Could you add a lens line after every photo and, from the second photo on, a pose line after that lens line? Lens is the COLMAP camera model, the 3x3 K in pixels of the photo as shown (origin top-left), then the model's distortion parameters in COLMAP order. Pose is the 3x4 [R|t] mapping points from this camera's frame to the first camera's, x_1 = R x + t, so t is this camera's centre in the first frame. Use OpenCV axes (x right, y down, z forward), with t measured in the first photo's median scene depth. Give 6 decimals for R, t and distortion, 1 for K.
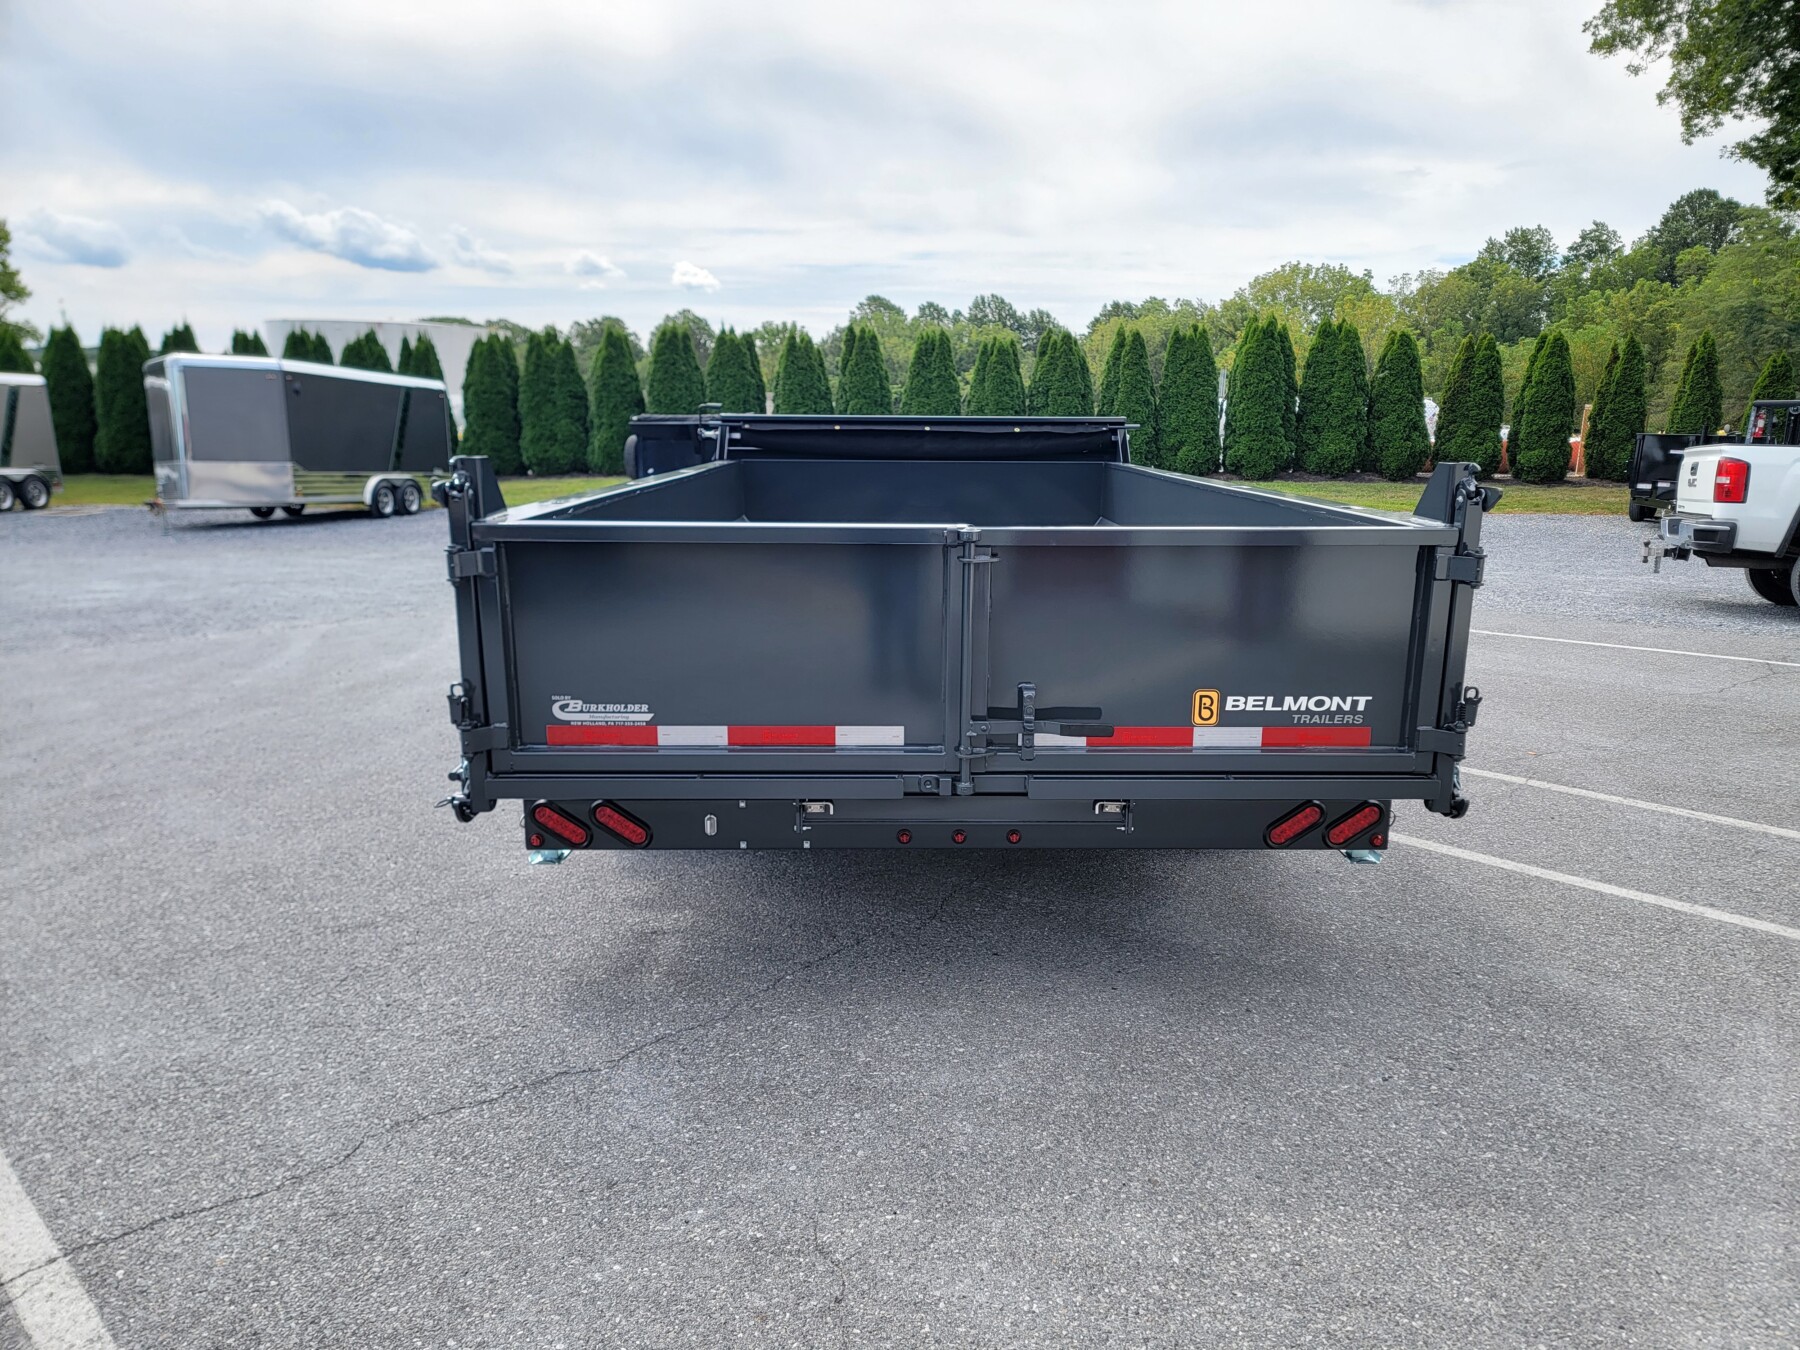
lens RADIAL K [[1254.2, 0, 917.2], [0, 1254.2, 684.9], [0, 0, 1]] dist [0.075584, -0.056521]
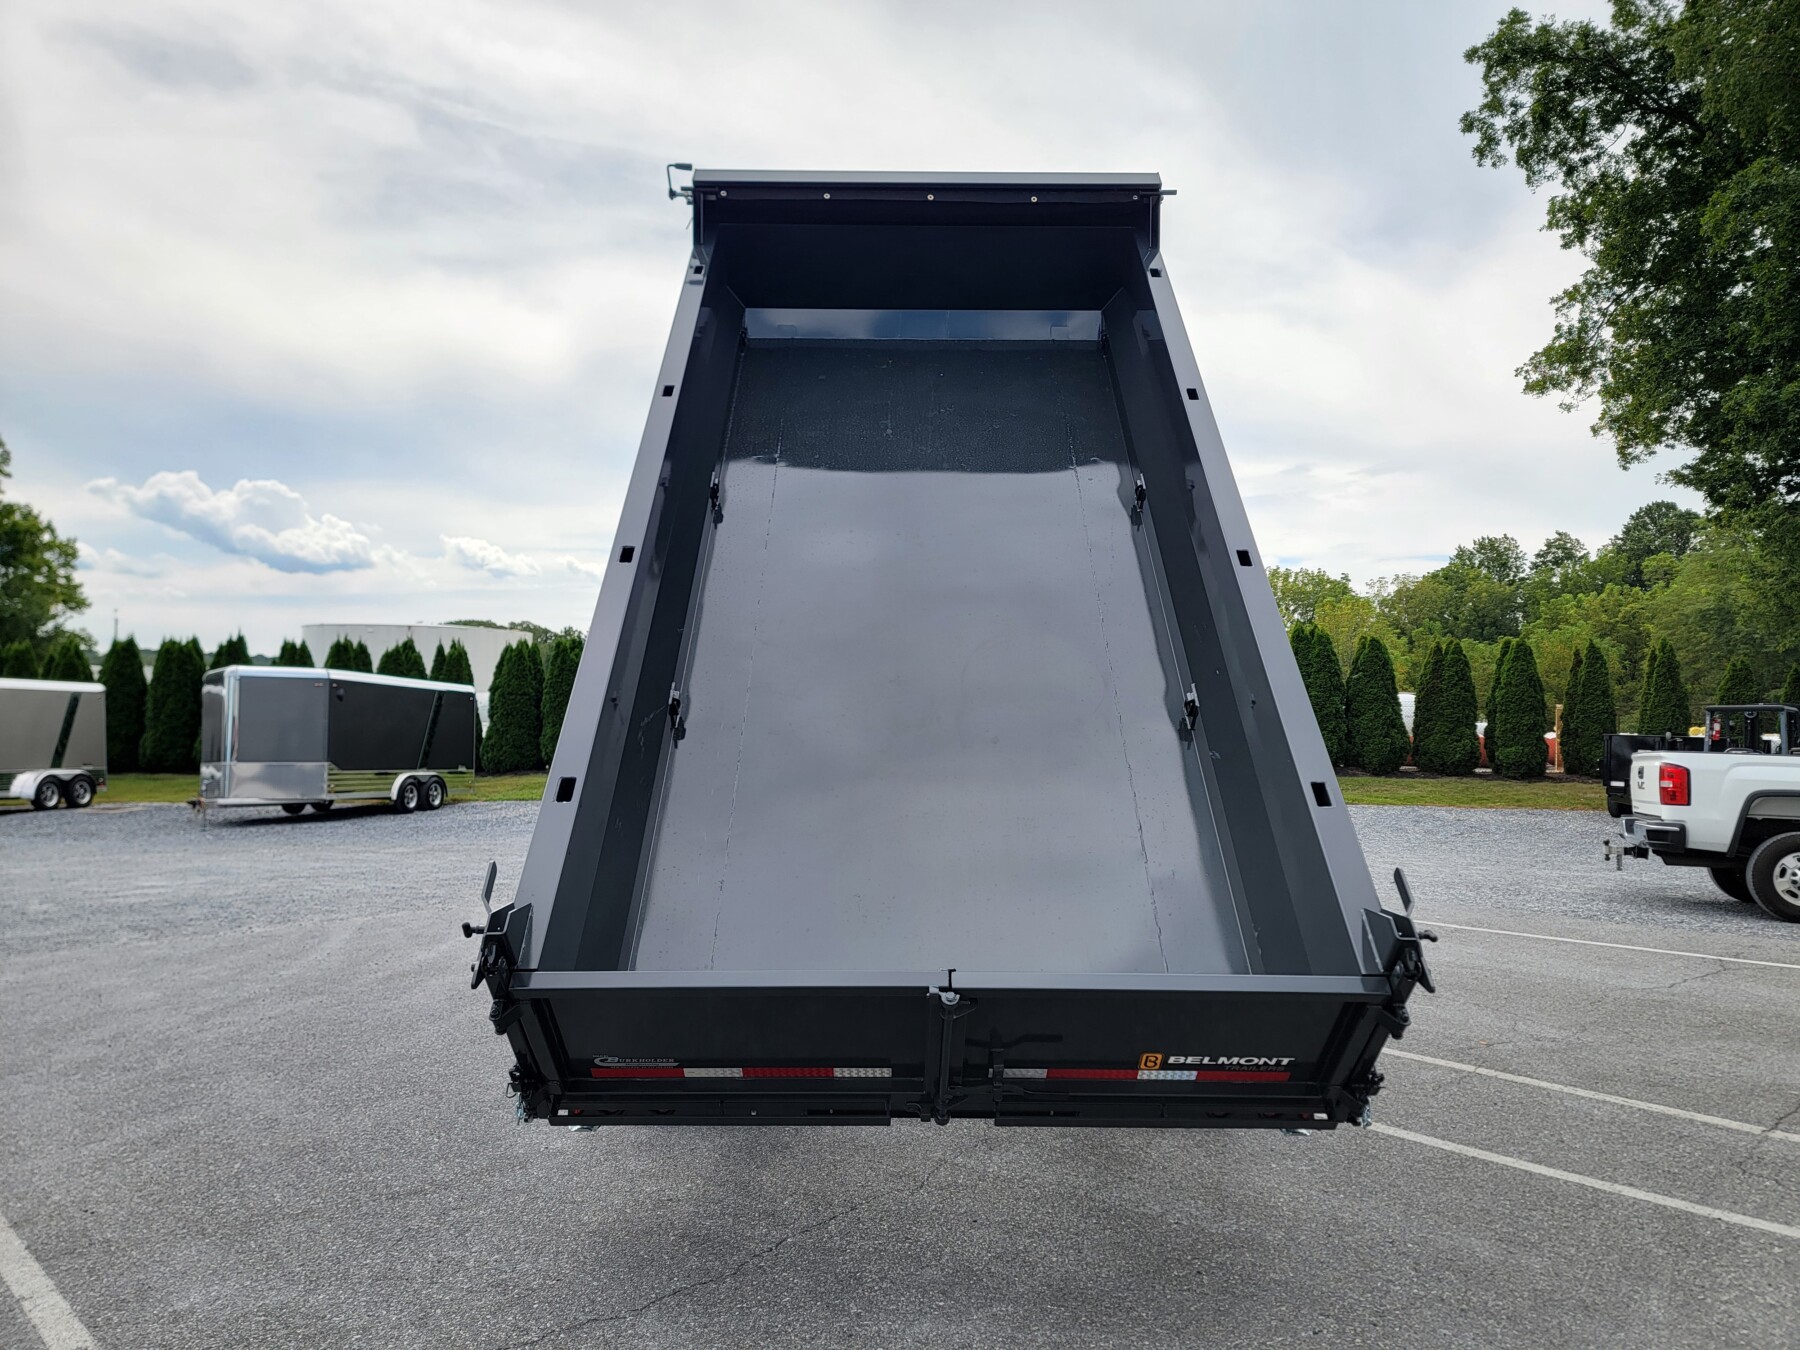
lens RADIAL K [[1254.2, 0, 893.0], [0, 1254.2, 686.7], [0, 0, 1]] dist [0.075584, -0.056521]
pose [[0.999808, -0.002158, -0.019467, 0.004597], [-0.002255, 0.974623, -0.223841, 0.001630], [0.019456, 0.223842, 0.974431, -0.073438]]
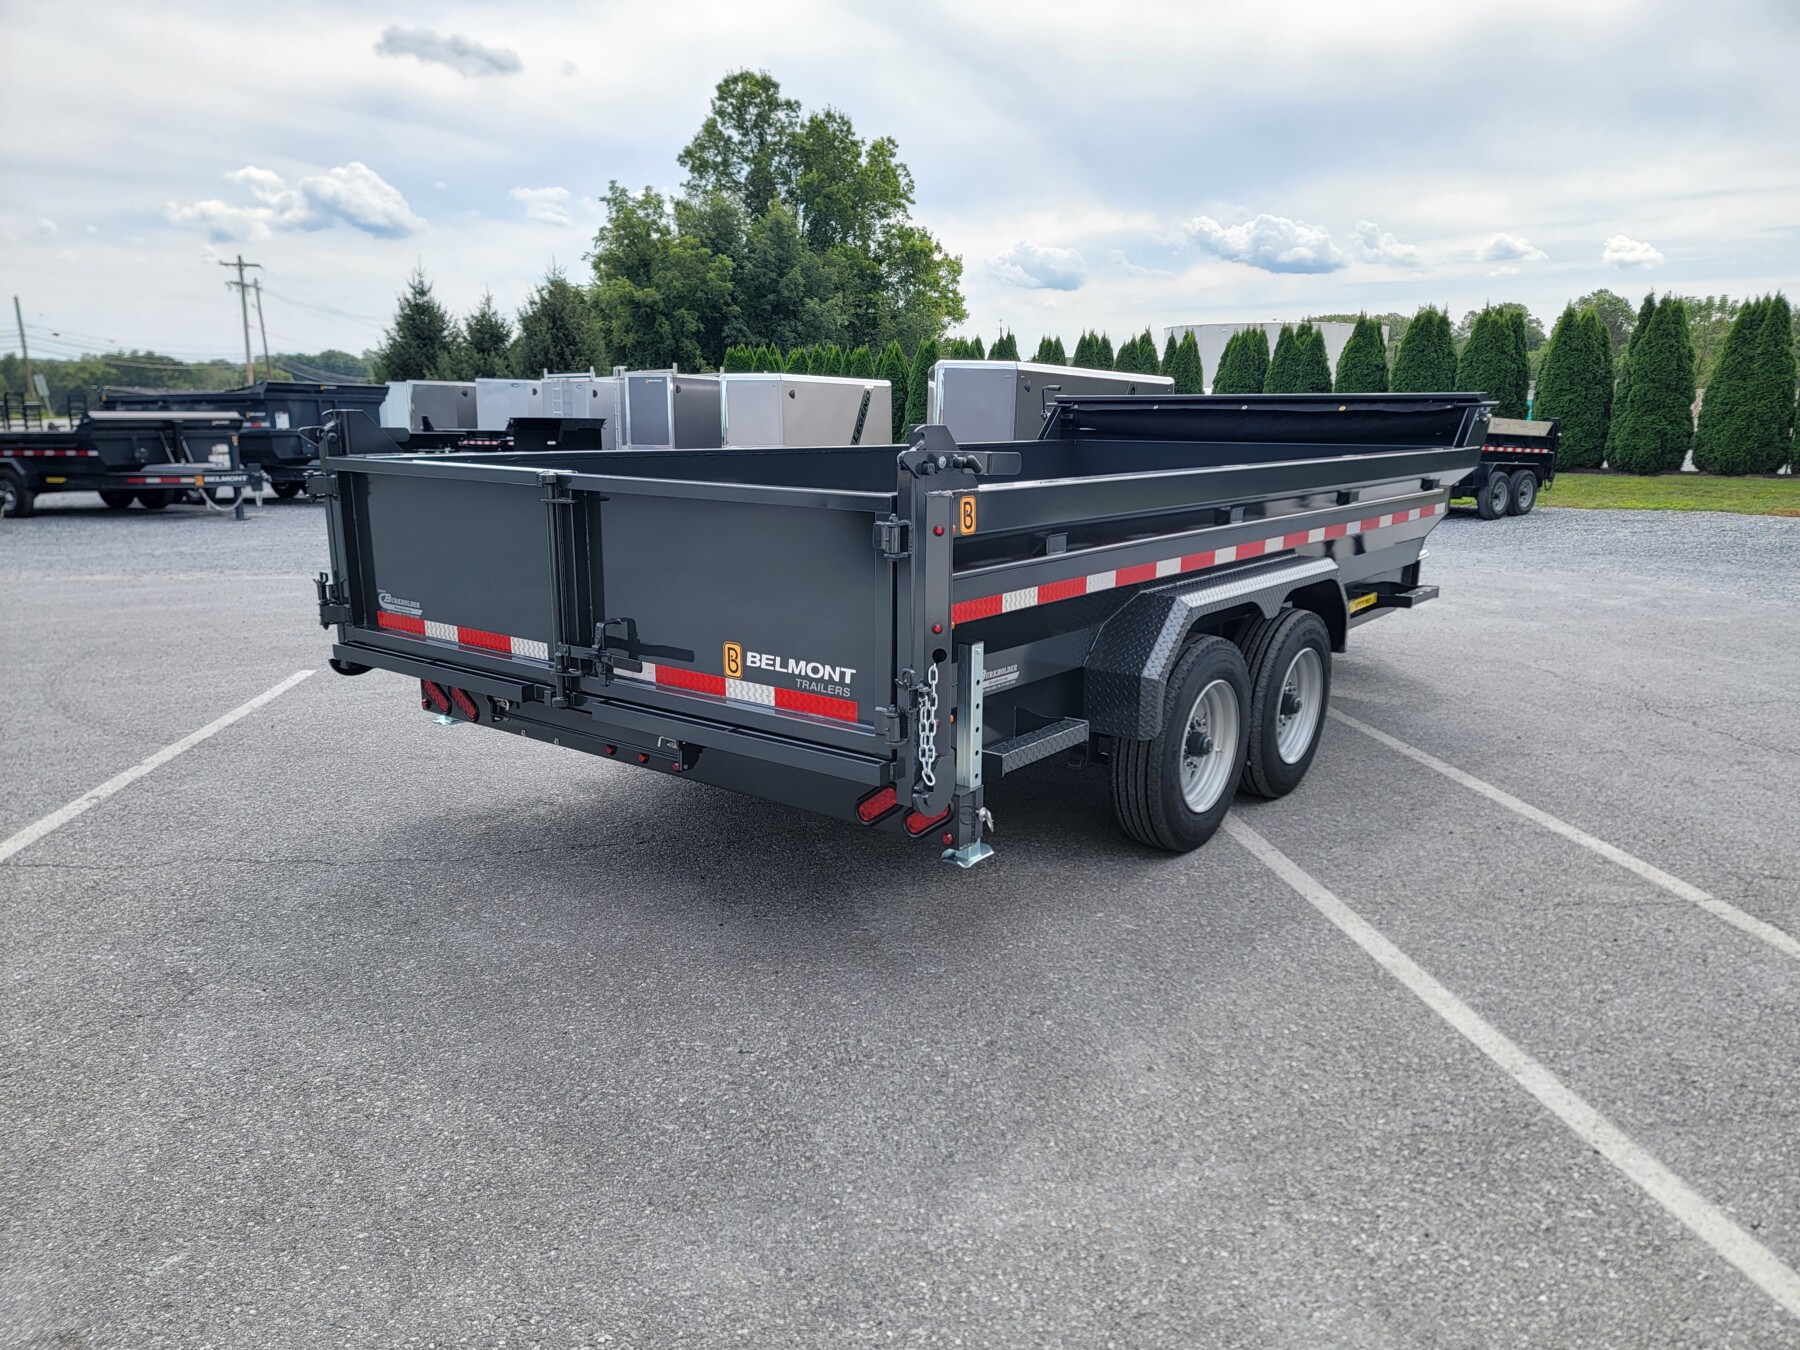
lens RADIAL K [[1254.2, 0, 917.4], [0, 1254.2, 675.8], [0, 0, 1]] dist [0.075584, -0.056521]
pose [[0.779354, 0.131173, -0.612700, 0.307293], [-0.134051, 0.990107, 0.041460, -0.010008], [0.612077, 0.049821, 0.789227, 0.091298]]
